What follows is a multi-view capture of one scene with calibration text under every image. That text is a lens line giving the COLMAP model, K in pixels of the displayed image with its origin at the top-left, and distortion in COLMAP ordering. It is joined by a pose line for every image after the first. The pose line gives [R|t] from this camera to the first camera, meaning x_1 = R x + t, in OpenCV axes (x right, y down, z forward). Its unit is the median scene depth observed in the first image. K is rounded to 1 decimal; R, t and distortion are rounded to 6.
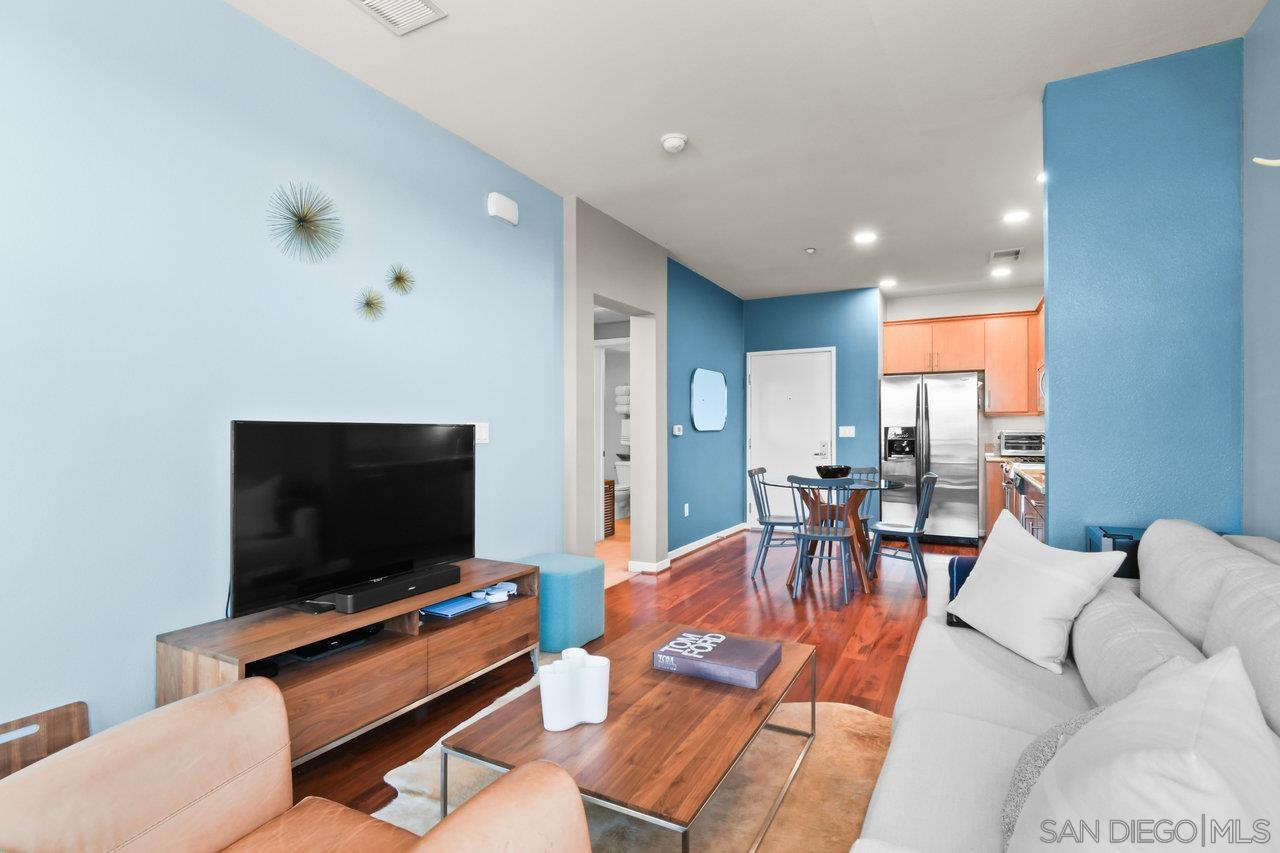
lens RADIAL K [[618.3, 0, 642.7], [0, 618.3, 432.2], [0, 0, 1]] dist [0.002018, 0.000046]
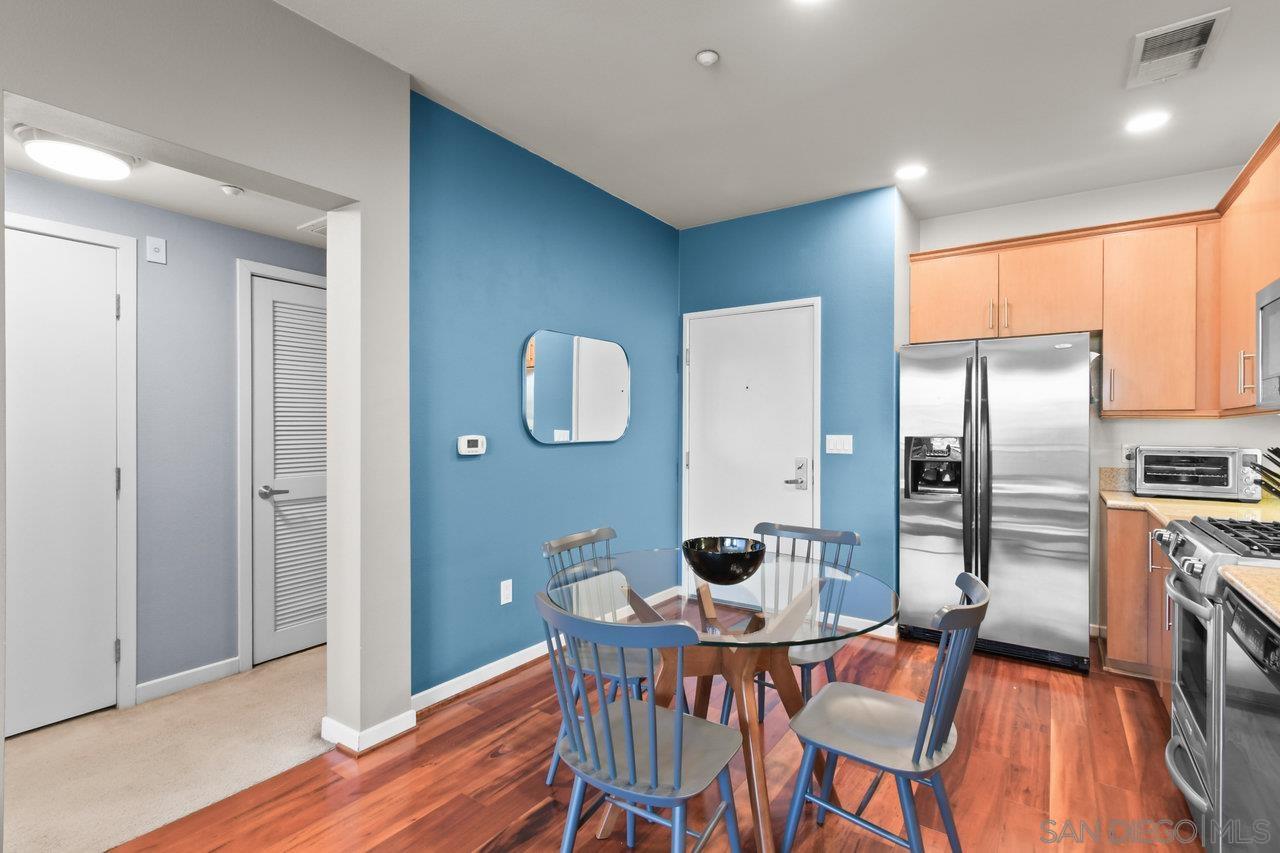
lens RADIAL K [[600.5, 0, 638.4], [0, 600.5, 431.7], [0, 0, 1]] dist [0.002545, 0.000959]
pose [[0.992873, 0.005060, -0.119067, 0.223515], [-0.004467, 0.999976, 0.005250, -0.015056], [0.119090, -0.004680, 0.992872, 0.447947]]
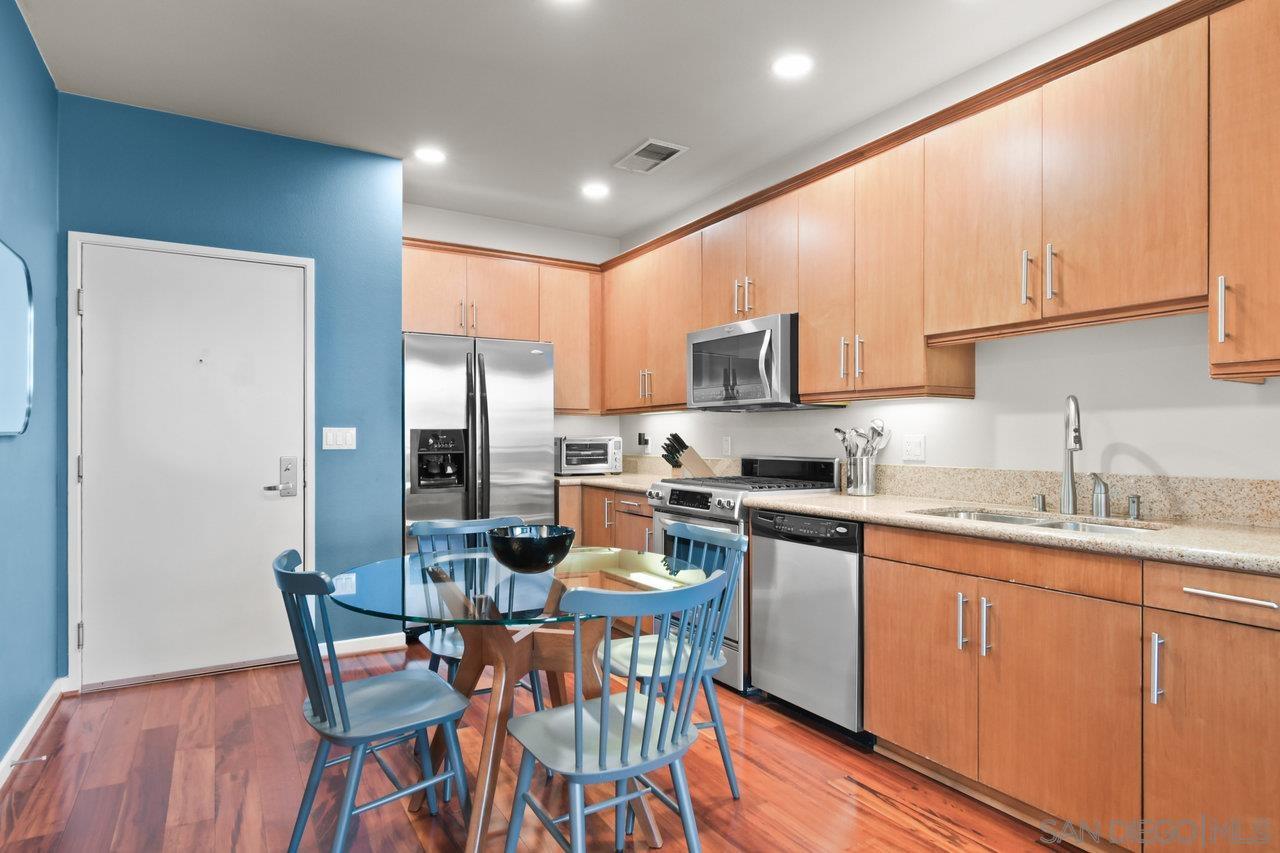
lens RADIAL K [[699.9, 0, 635.6], [0, 699.9, 439.5], [0, 0, 1]] dist [-0.001805, -0.000836]
pose [[0.523079, -0.003366, 0.852278, -0.019734], [-0.001577, 0.999987, 0.004918, -0.002819], [-0.852283, -0.003917, 0.523067, 0.540779]]
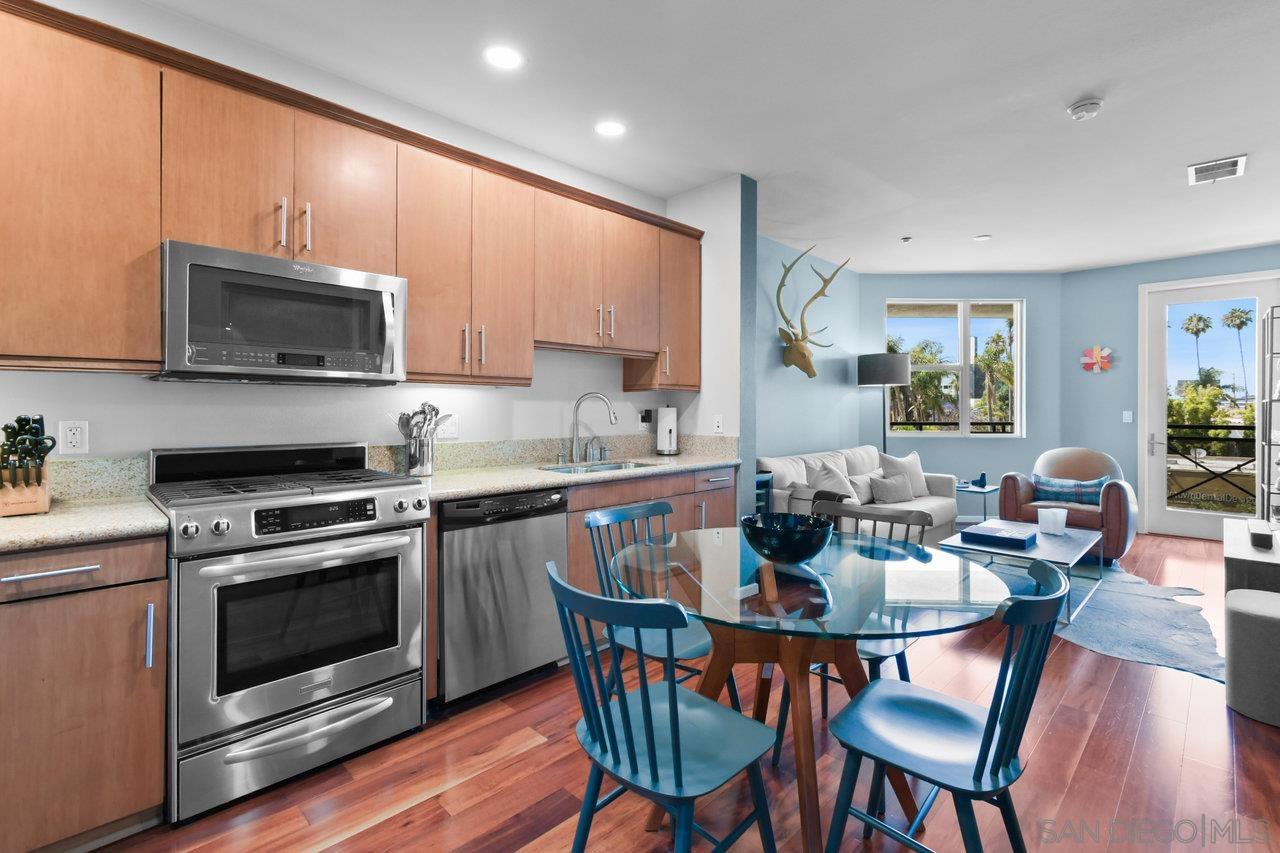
lens RADIAL K [[580.6, 0, 641.5], [0, 580.6, 405.2], [0, 0, 1]] dist [-0.001526, -0.000415]
pose [[-0.953756, -0.001361, 0.300580, 0.213259], [-0.003578, 0.999970, -0.006827, -0.009499], [-0.300562, -0.007586, -0.953732, 1.024369]]
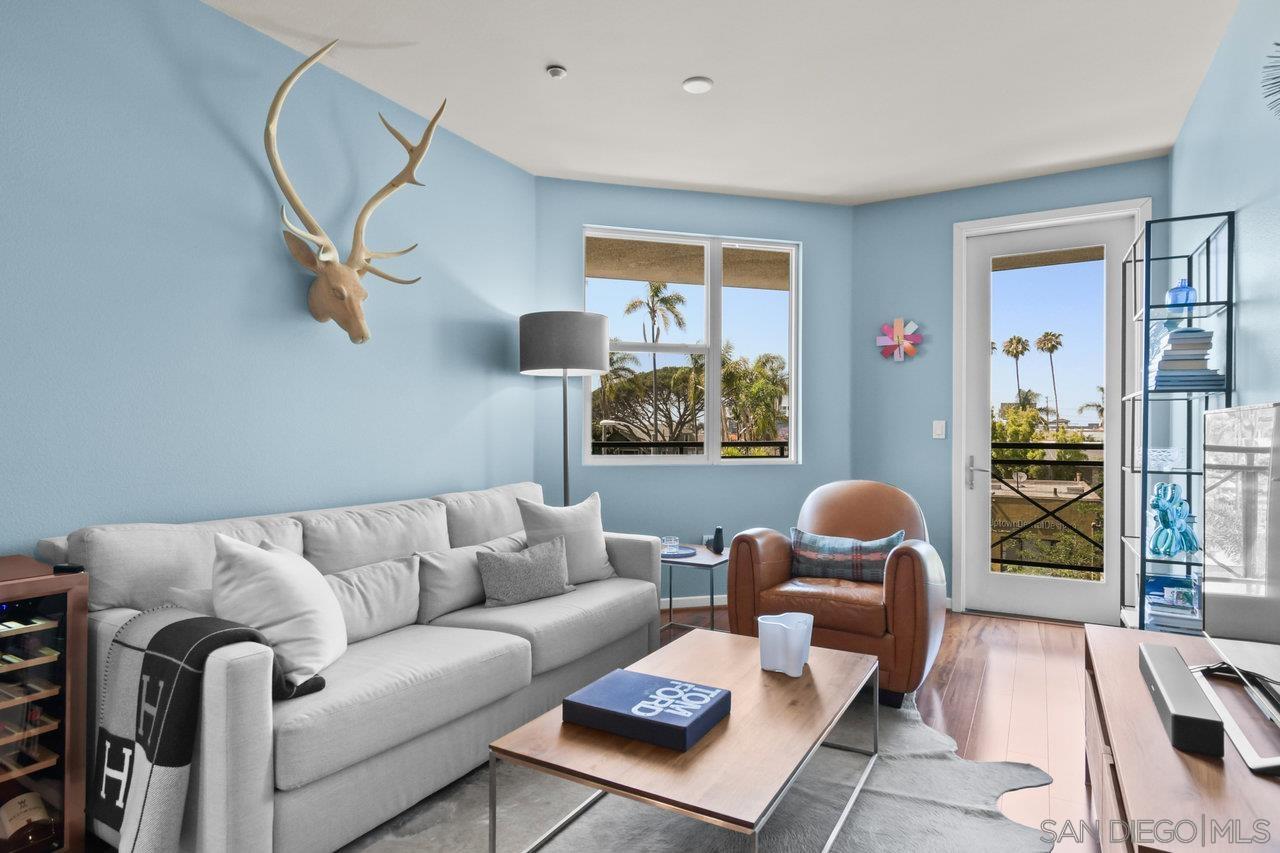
lens RADIAL K [[694.5, 0, 640.0], [0, 694.5, 426.5], [0, 0, 1]] dist [-0.000712, -0.000812]
pose [[-0.999277, -0.002620, 0.037923, 0.033500], [-0.003005, 0.999944, -0.010099, 0.004602], [-0.037895, -0.010206, -0.999230, 0.637246]]
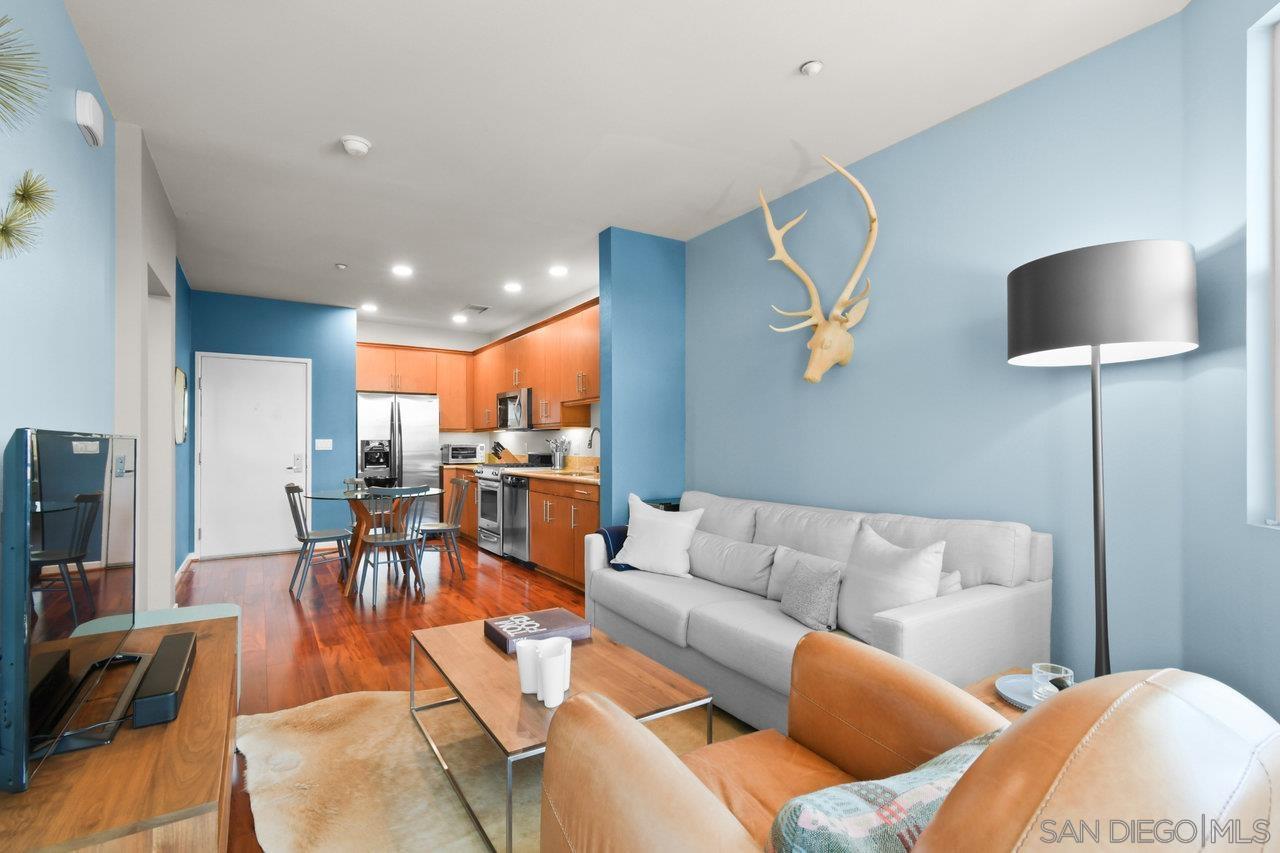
lens RADIAL K [[583.3, 0, 636.8], [0, 583.3, 440.6], [0, 0, 1]] dist [0.001146, 0.000091]
pose [[0.491062, 0.004455, 0.871113, -0.265888], [0.000874, 0.999984, -0.005607, -0.001362], [-0.871124, 0.003515, 0.491050, 0.087627]]
